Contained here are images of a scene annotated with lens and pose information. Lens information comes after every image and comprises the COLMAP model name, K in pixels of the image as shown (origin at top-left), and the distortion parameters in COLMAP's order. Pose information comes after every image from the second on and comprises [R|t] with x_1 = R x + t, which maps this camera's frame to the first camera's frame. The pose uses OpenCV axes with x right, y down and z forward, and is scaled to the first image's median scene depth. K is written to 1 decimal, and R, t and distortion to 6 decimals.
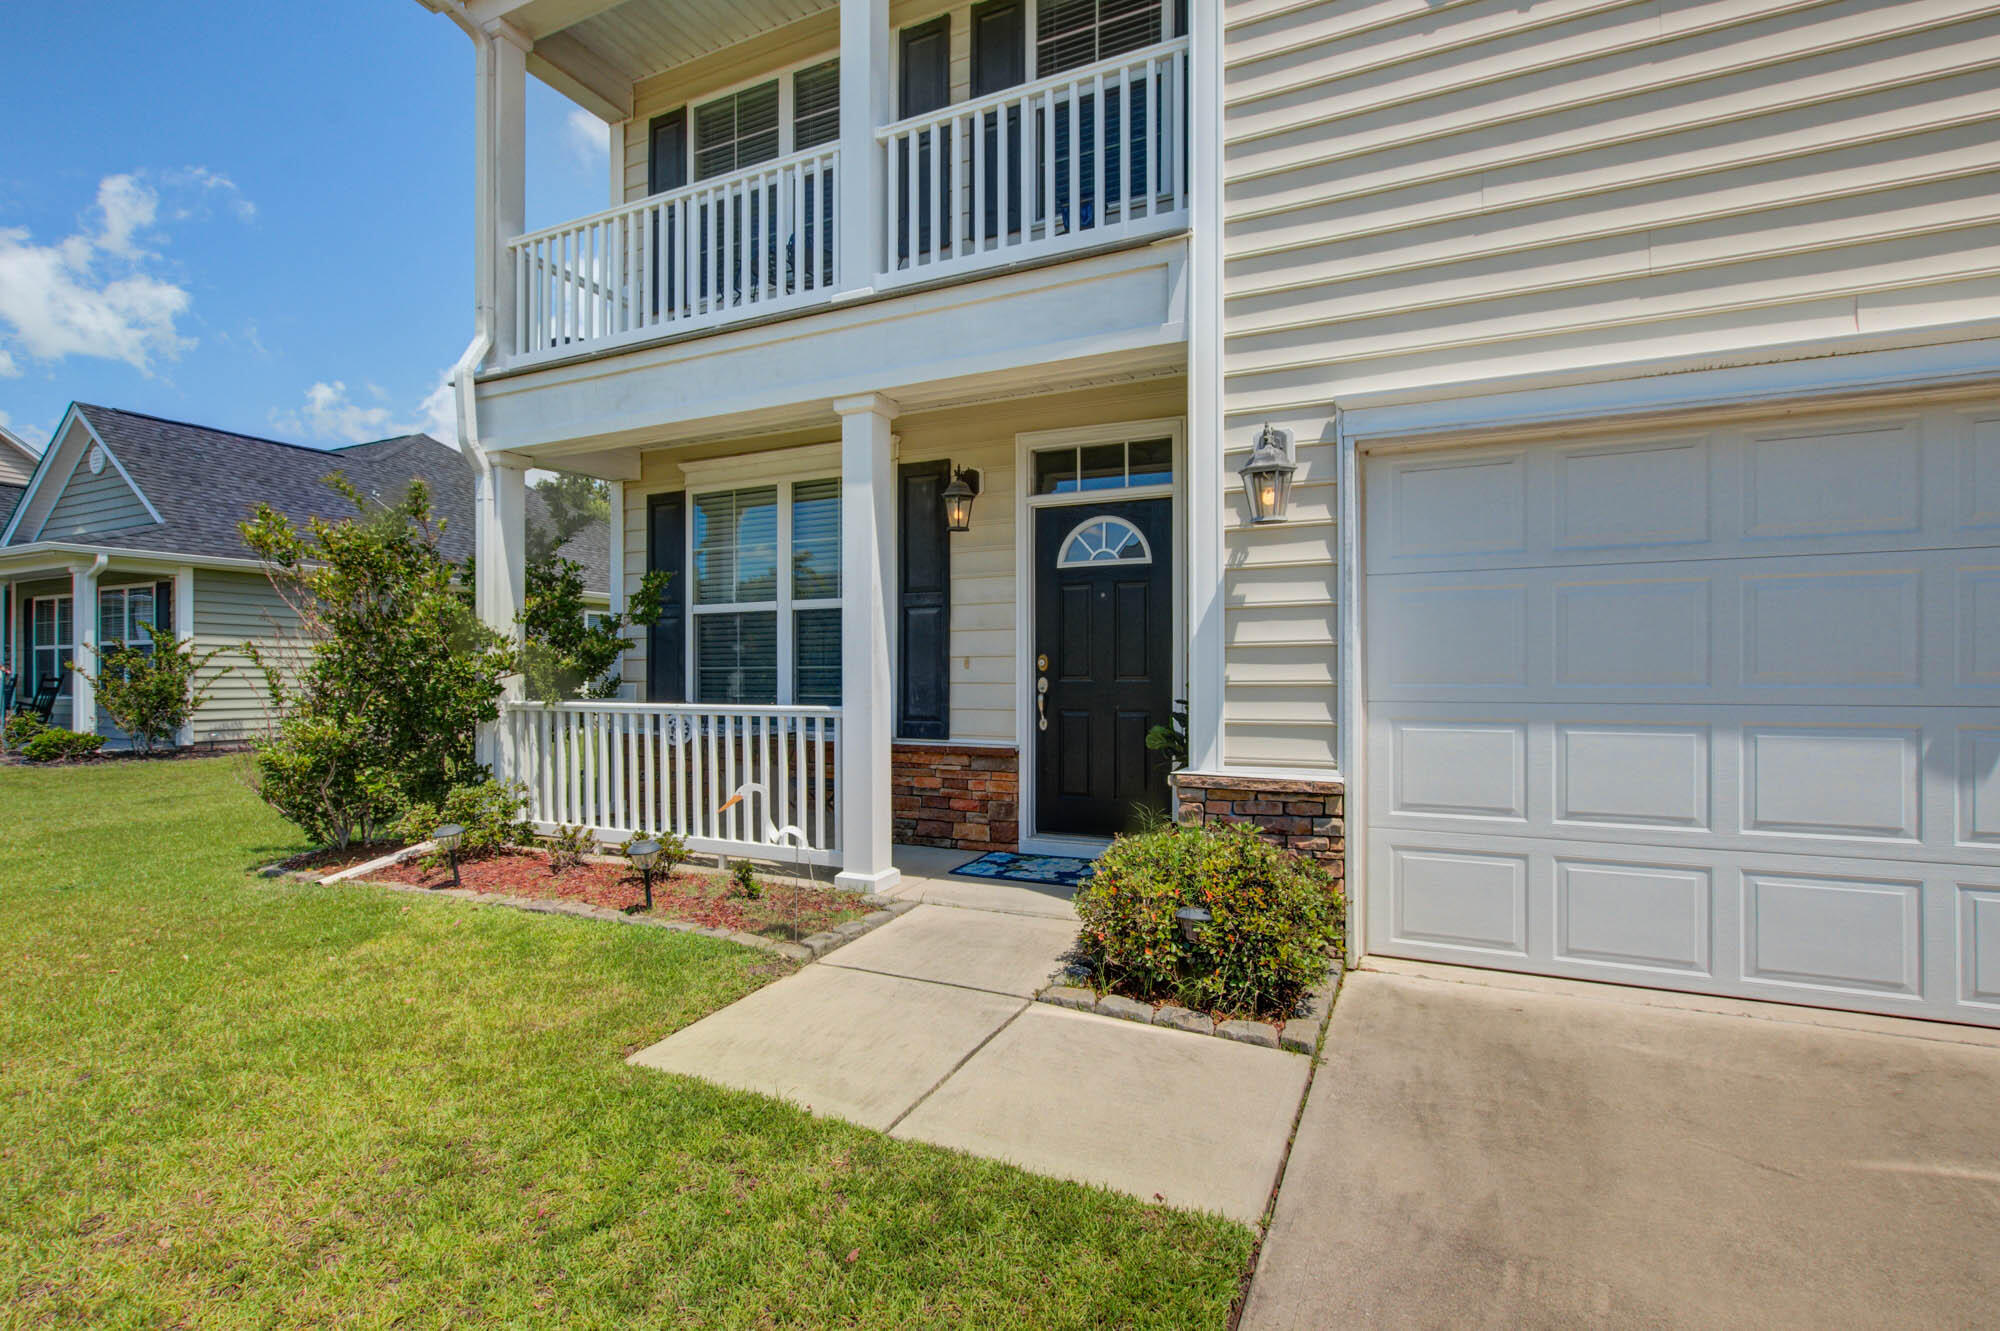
lens RADIAL K [[942.6, 0, 997.6], [0, 942.6, 681.5], [0, 0, 1]] dist [-0.002697, -0.000116]
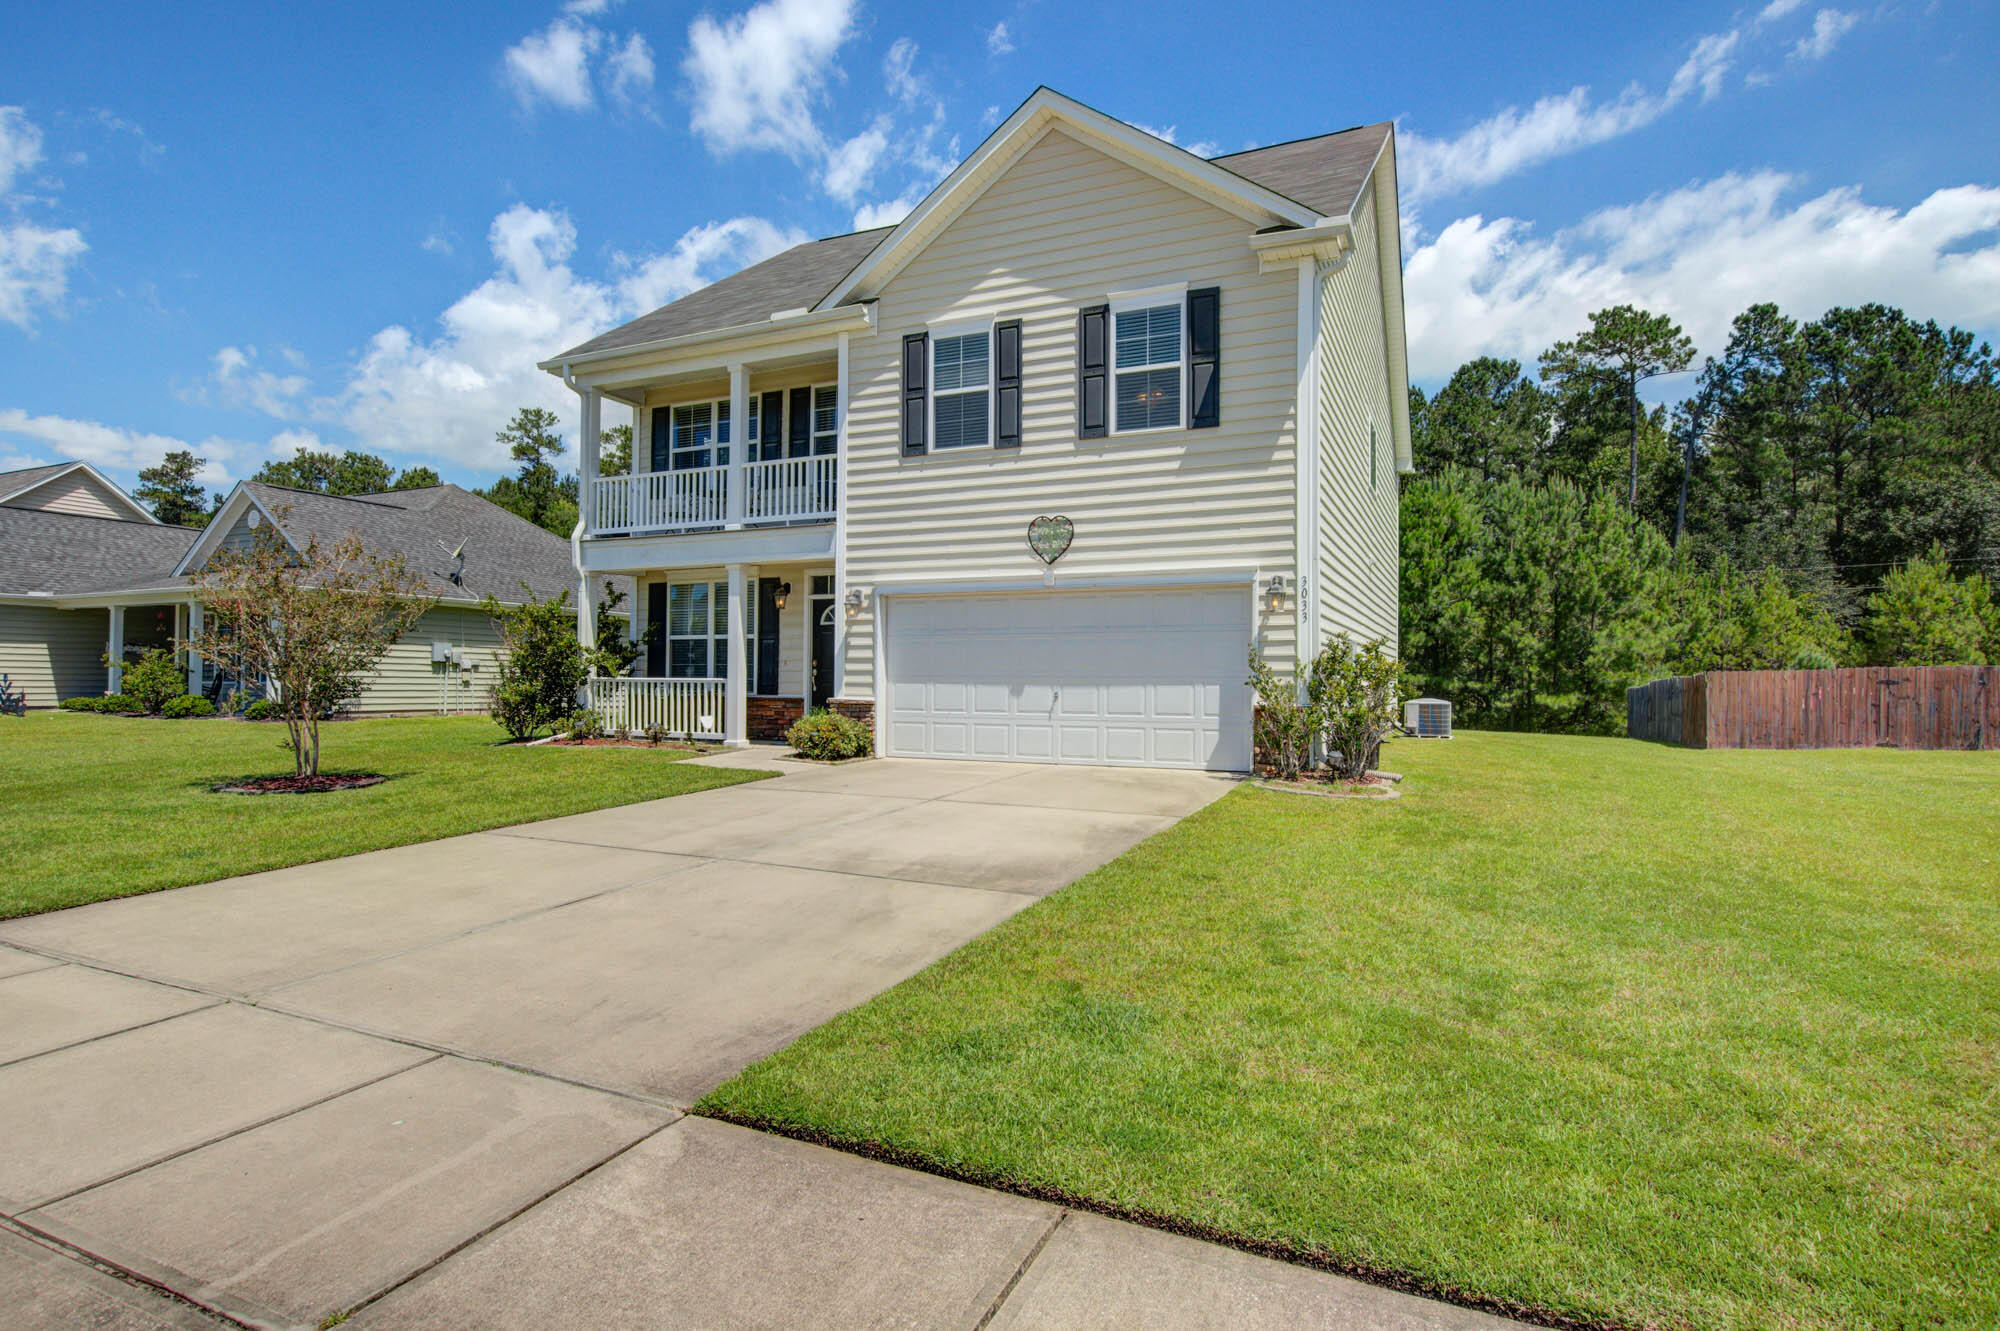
lens RADIAL K [[1031.8, 0, 1000.0], [0, 1031.8, 665.5], [0, 0, 1]] dist [-0.024616, -0.000352]
pose [[0.999853, 0.008815, 0.014699, 0.490495], [-0.008511, 0.999751, -0.020627, 0.037759], [-0.014877, 0.020499, 0.999679, -1.673411]]
